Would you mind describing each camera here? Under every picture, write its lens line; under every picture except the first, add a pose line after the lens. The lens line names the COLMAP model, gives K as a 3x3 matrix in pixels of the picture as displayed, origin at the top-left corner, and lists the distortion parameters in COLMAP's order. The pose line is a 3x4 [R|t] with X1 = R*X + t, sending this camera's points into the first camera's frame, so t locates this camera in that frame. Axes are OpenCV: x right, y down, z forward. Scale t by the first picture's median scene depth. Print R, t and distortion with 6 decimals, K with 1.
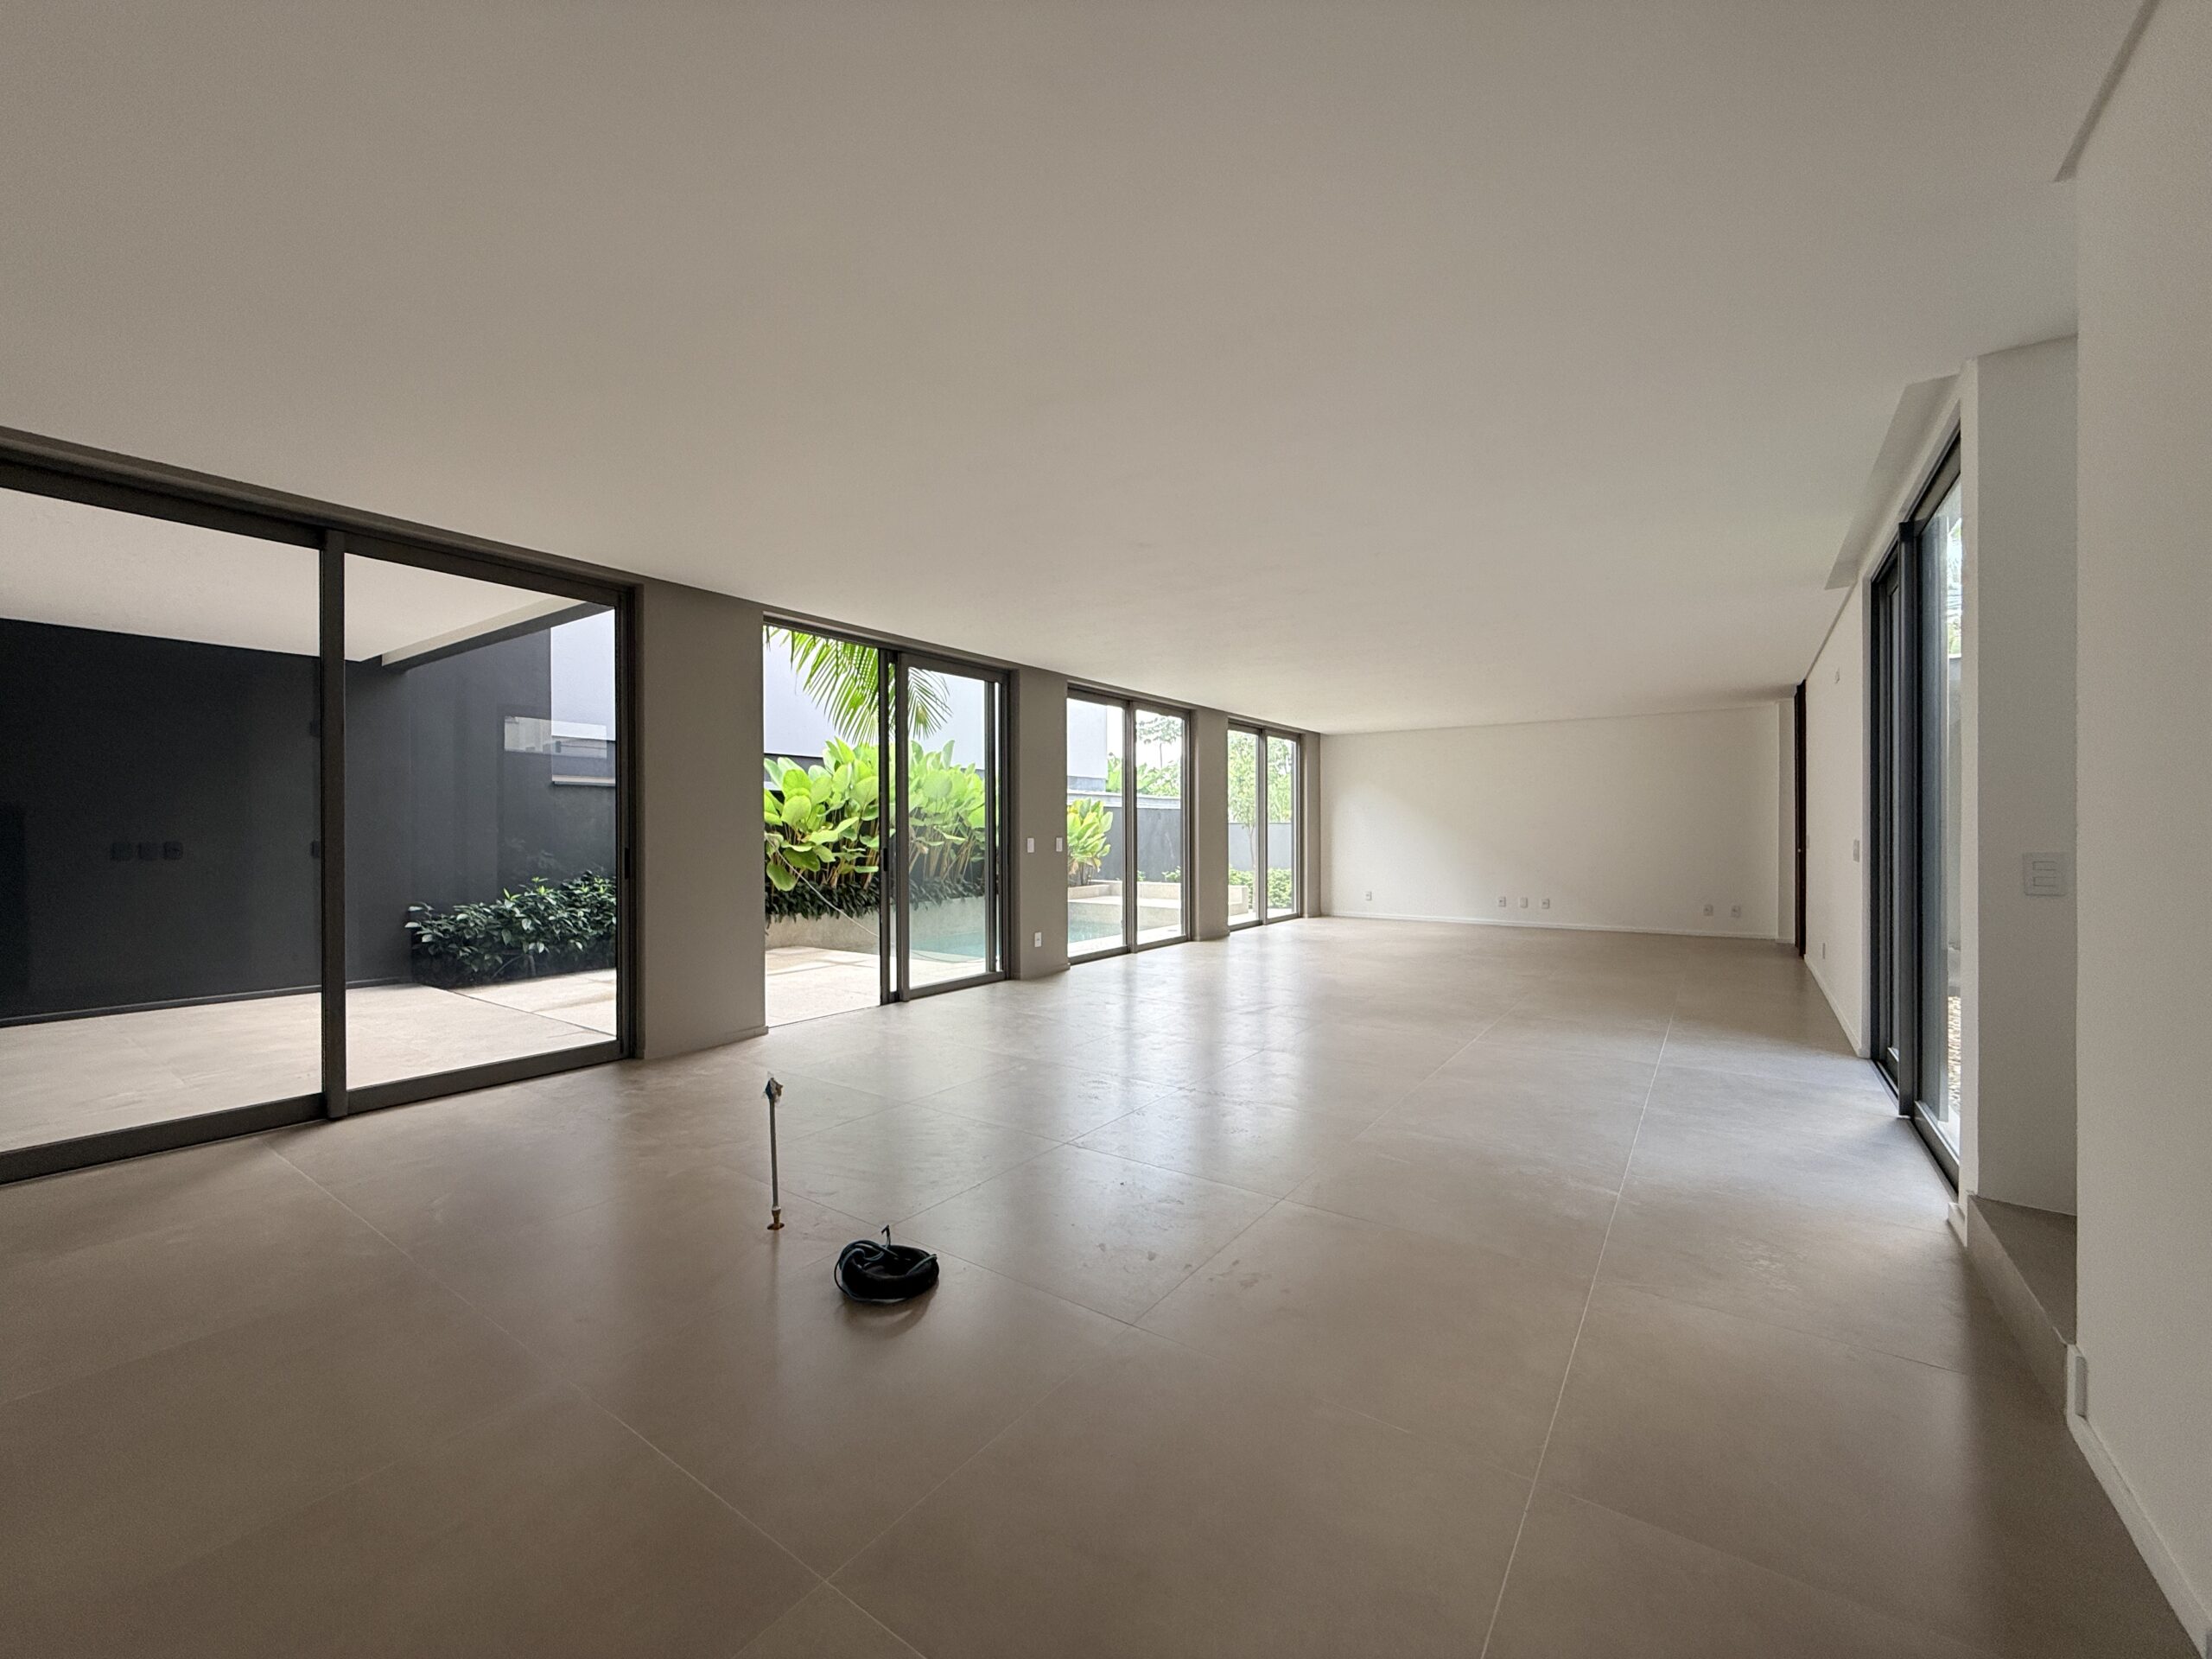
lens RADIAL K [[887.2, 0, 1099.6], [0, 887.2, 829.9], [0, 0, 1]] dist [-0.000411, 0.000236]
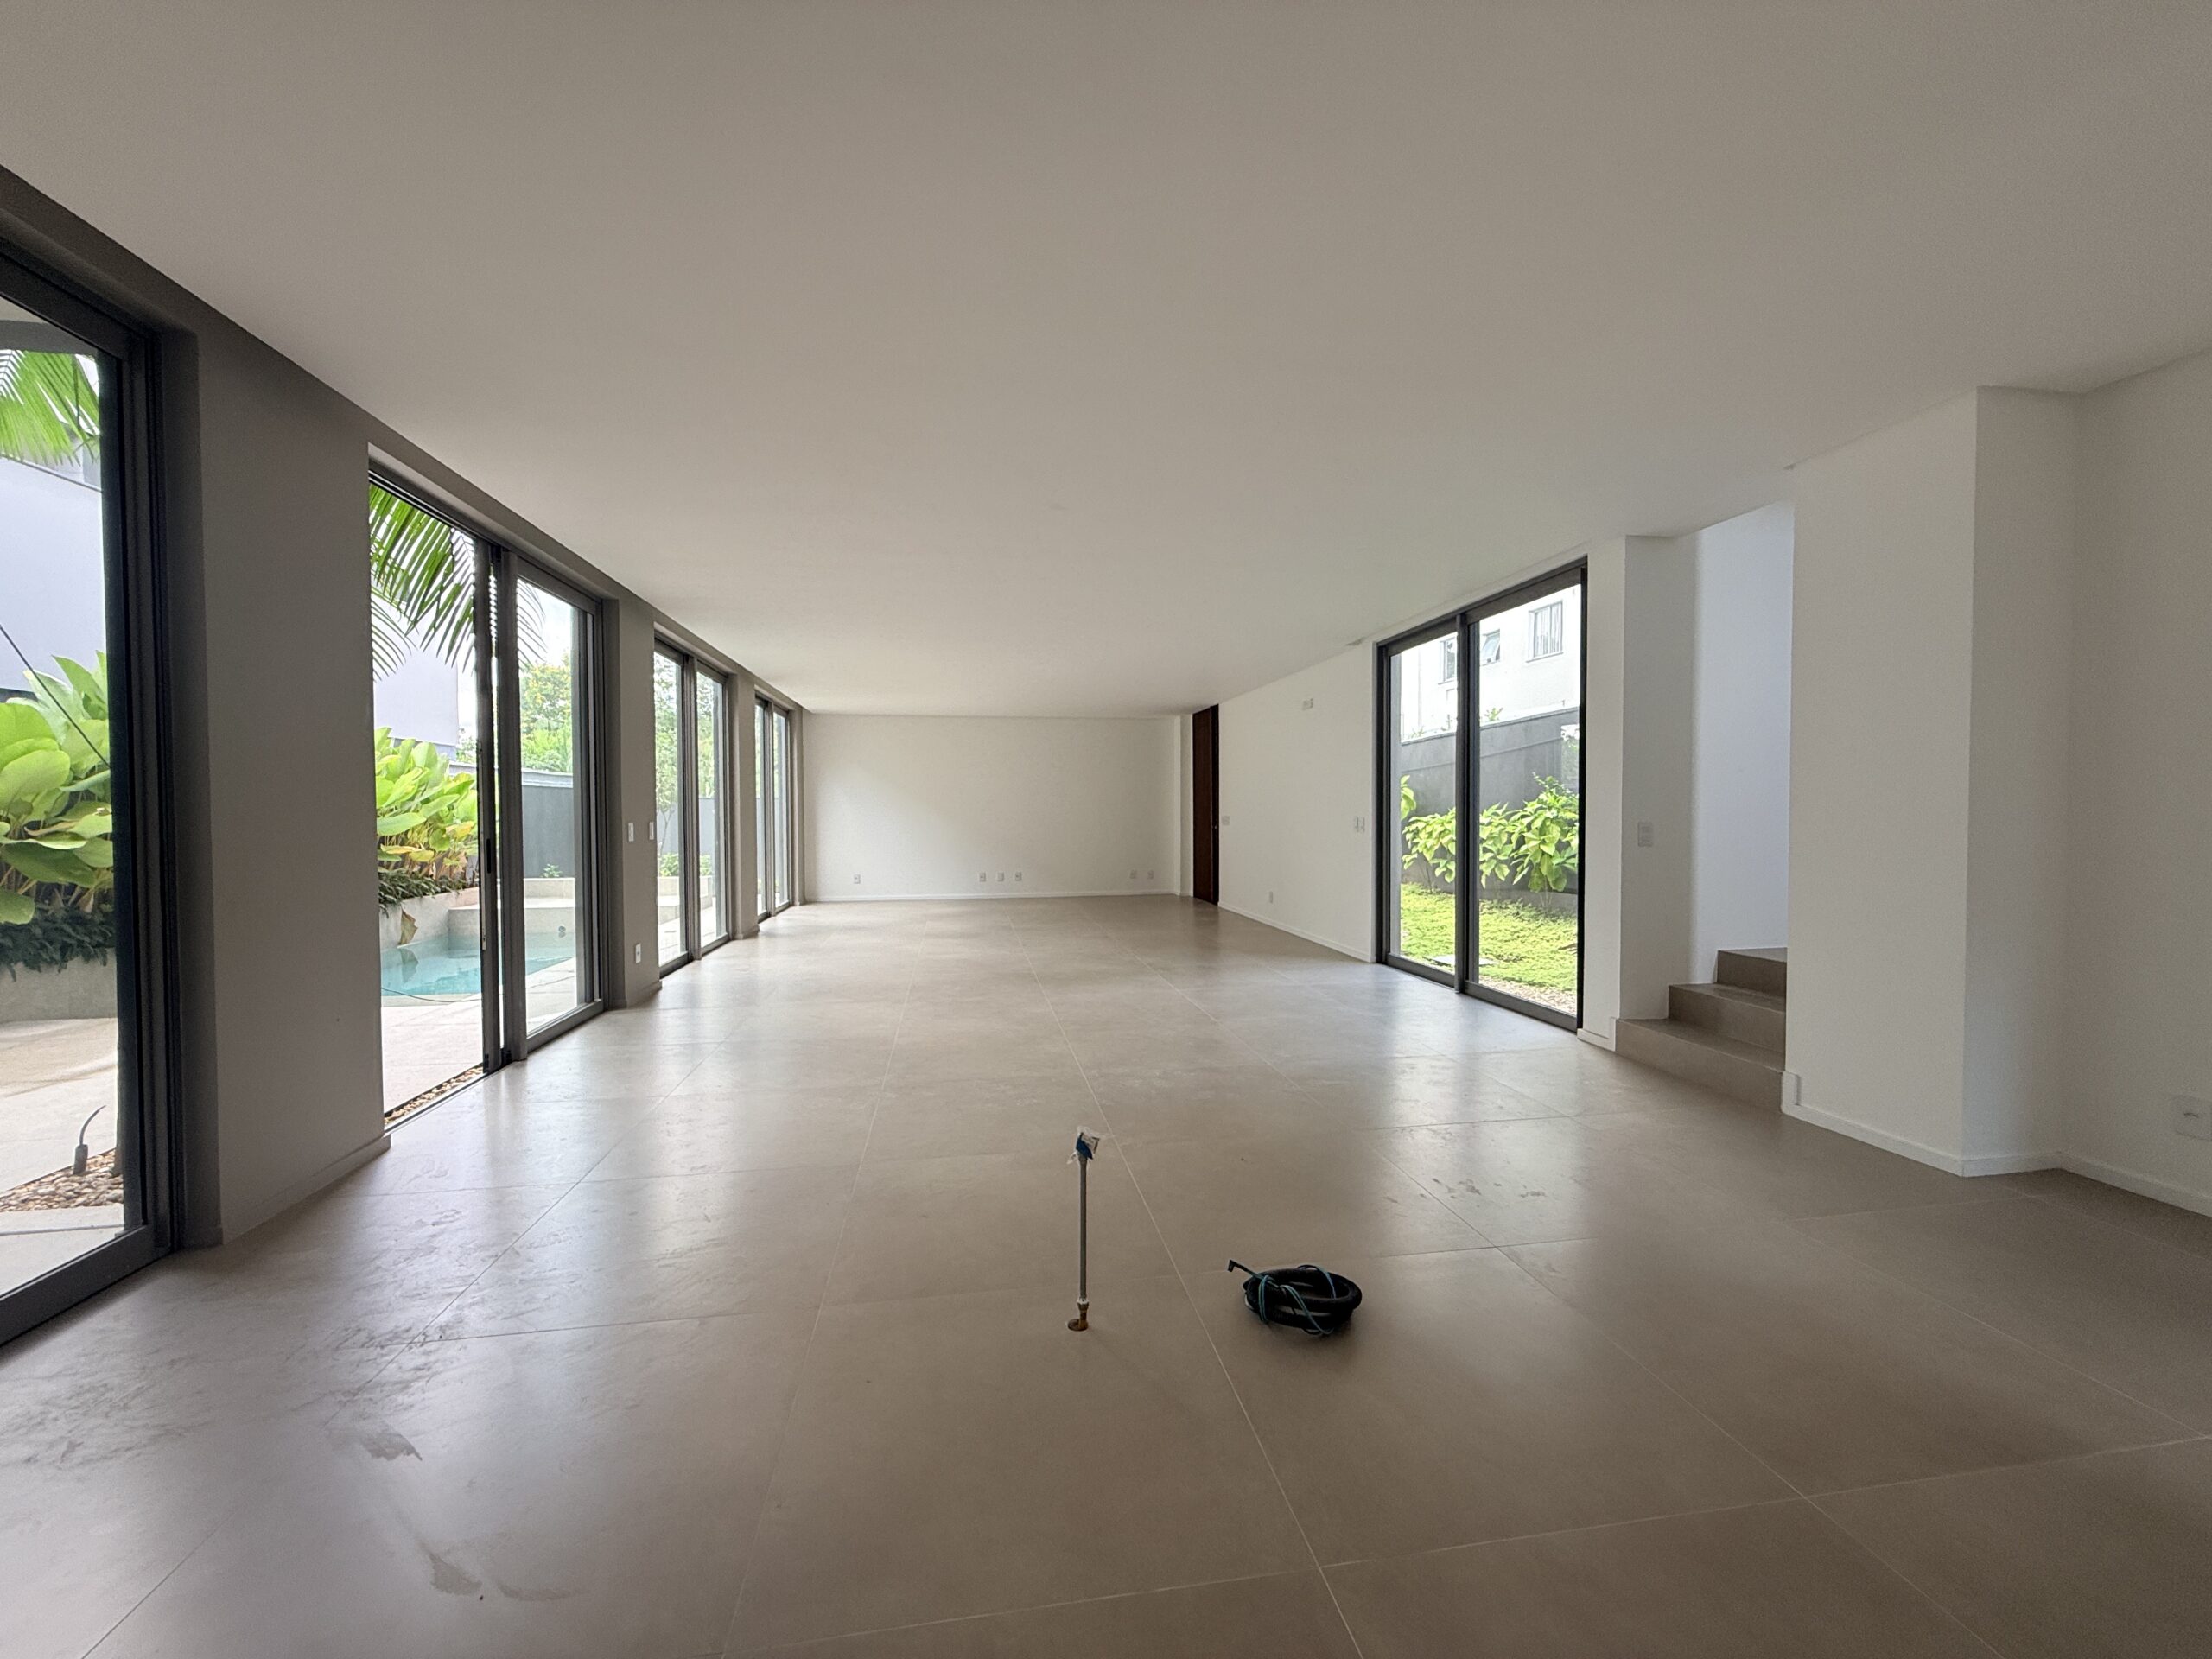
lens RADIAL K [[887.2, 0, 1099.6], [0, 887.2, 829.9], [0, 0, 1]] dist [-0.000411, 0.000236]
pose [[0.707278, -0.014336, 0.706790, -0.253611], [0.002446, 0.999838, 0.017833, 0.002598], [-0.706931, -0.010884, 0.707199, 0.130595]]
